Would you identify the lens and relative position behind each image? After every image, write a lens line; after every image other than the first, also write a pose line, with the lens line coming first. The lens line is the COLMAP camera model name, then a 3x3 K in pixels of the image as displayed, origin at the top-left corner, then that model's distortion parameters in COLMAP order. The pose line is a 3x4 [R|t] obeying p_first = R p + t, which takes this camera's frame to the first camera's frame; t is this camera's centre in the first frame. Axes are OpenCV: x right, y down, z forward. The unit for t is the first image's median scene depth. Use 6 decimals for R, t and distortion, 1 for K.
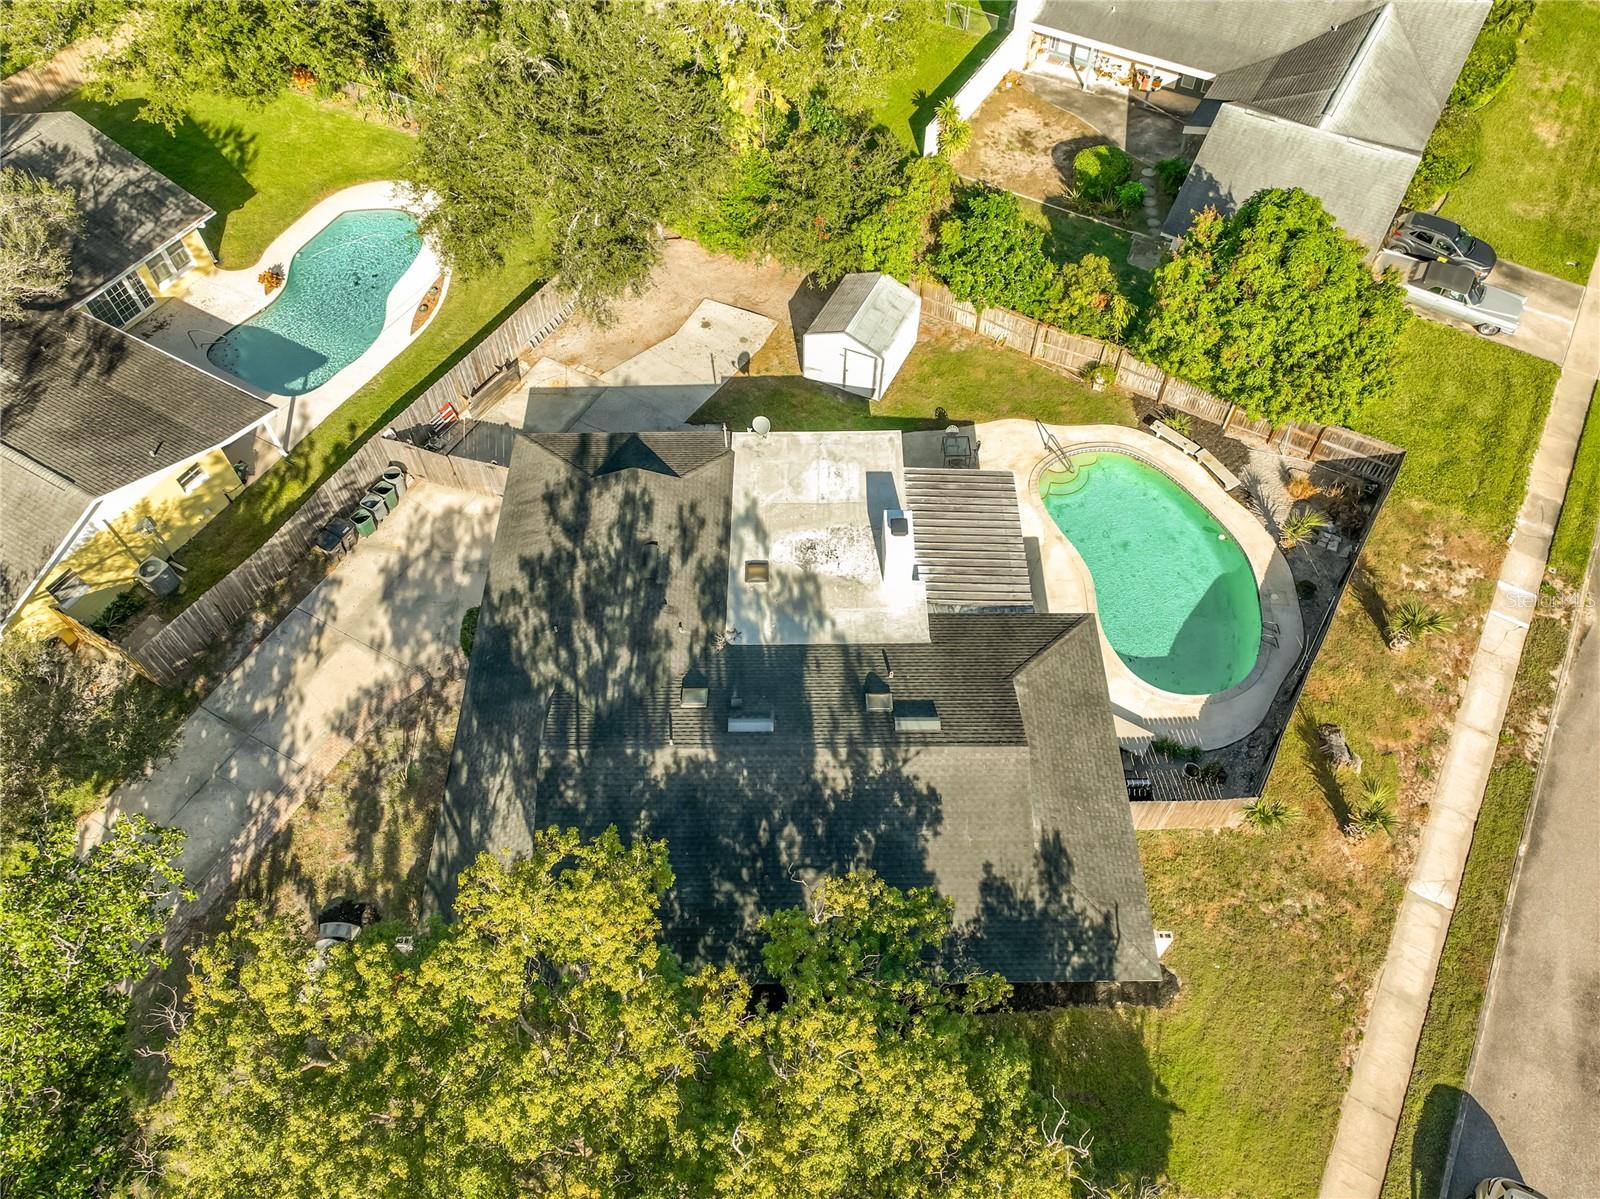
lens RADIAL K [[1124.3, 0, 800.0], [0, 1124.3, 599.5], [0, 0, 1]] dist [0.040577, -0.001818]
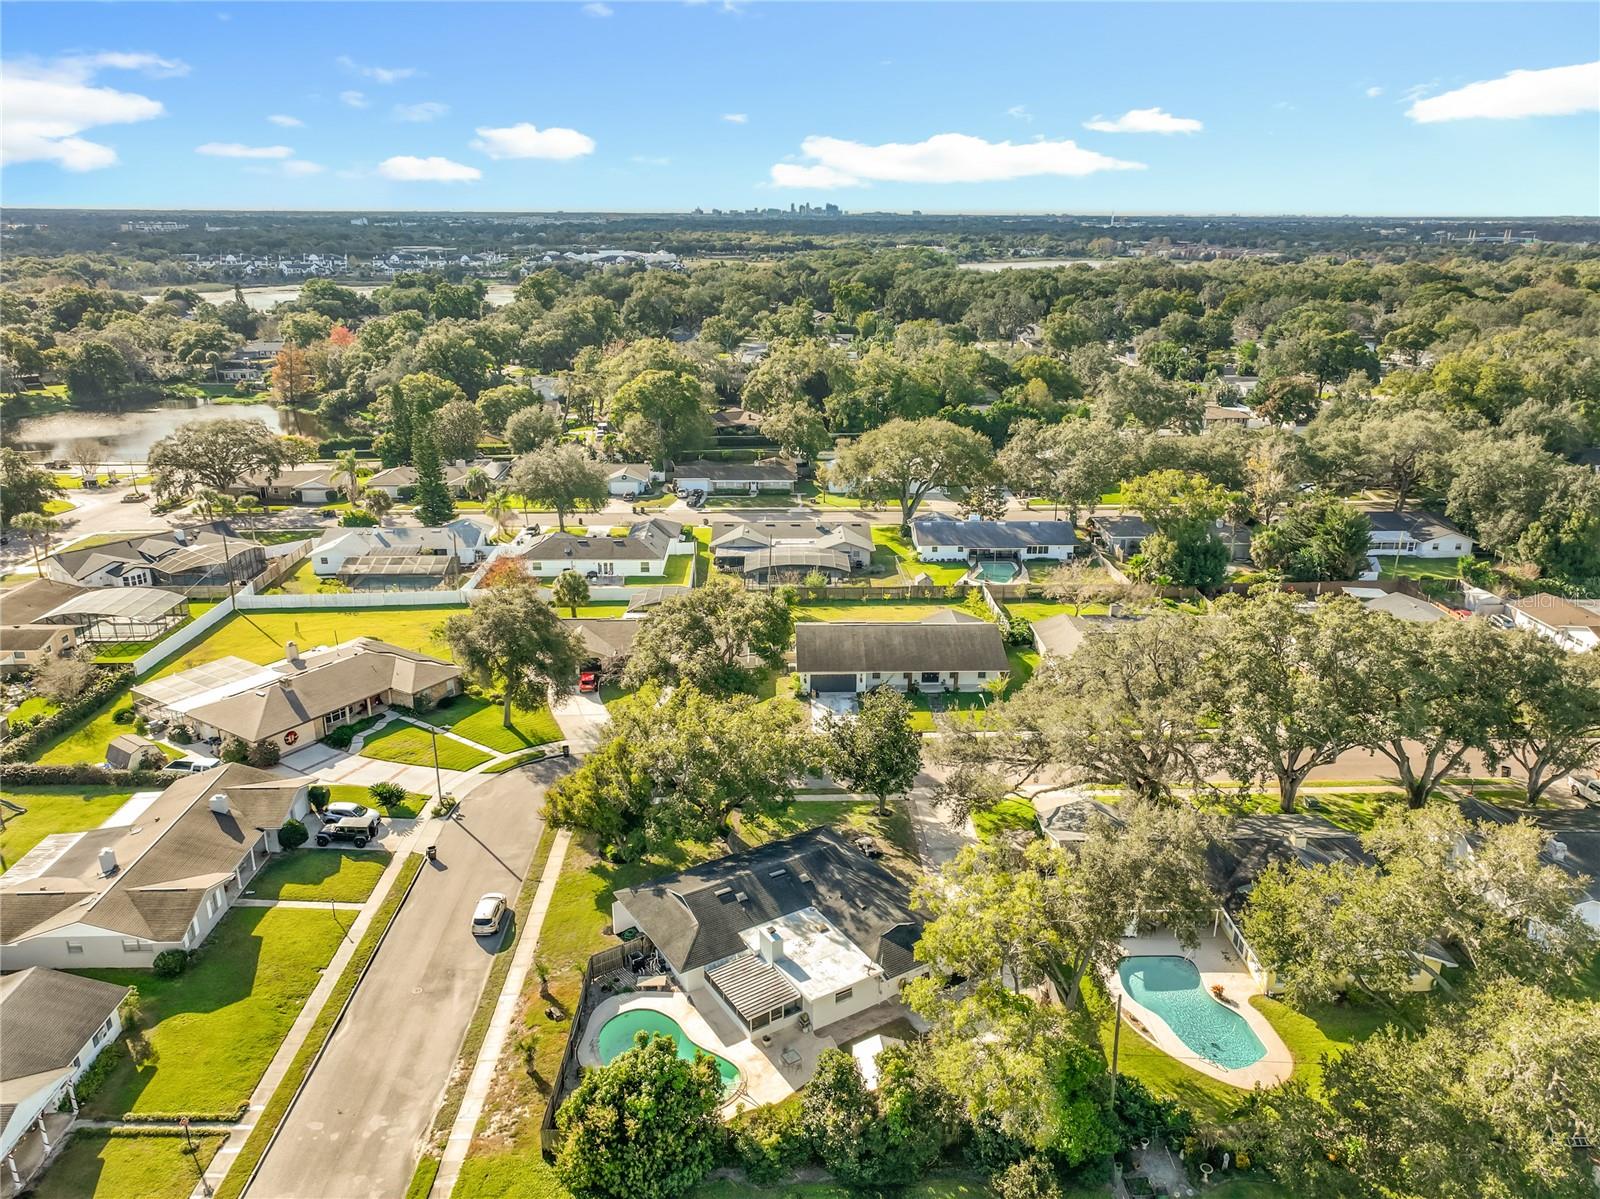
lens RADIAL K [[1124.3, 0, 800.0], [0, 1124.3, 599.5], [0, 0, 1]] dist [0.040577, -0.001818]
pose [[-0.849418, 0.174064, -0.498188, 0.937418], [-0.430183, 0.318416, 0.844721, -1.969426], [0.305667, 0.931833, -0.195588, 0.771619]]
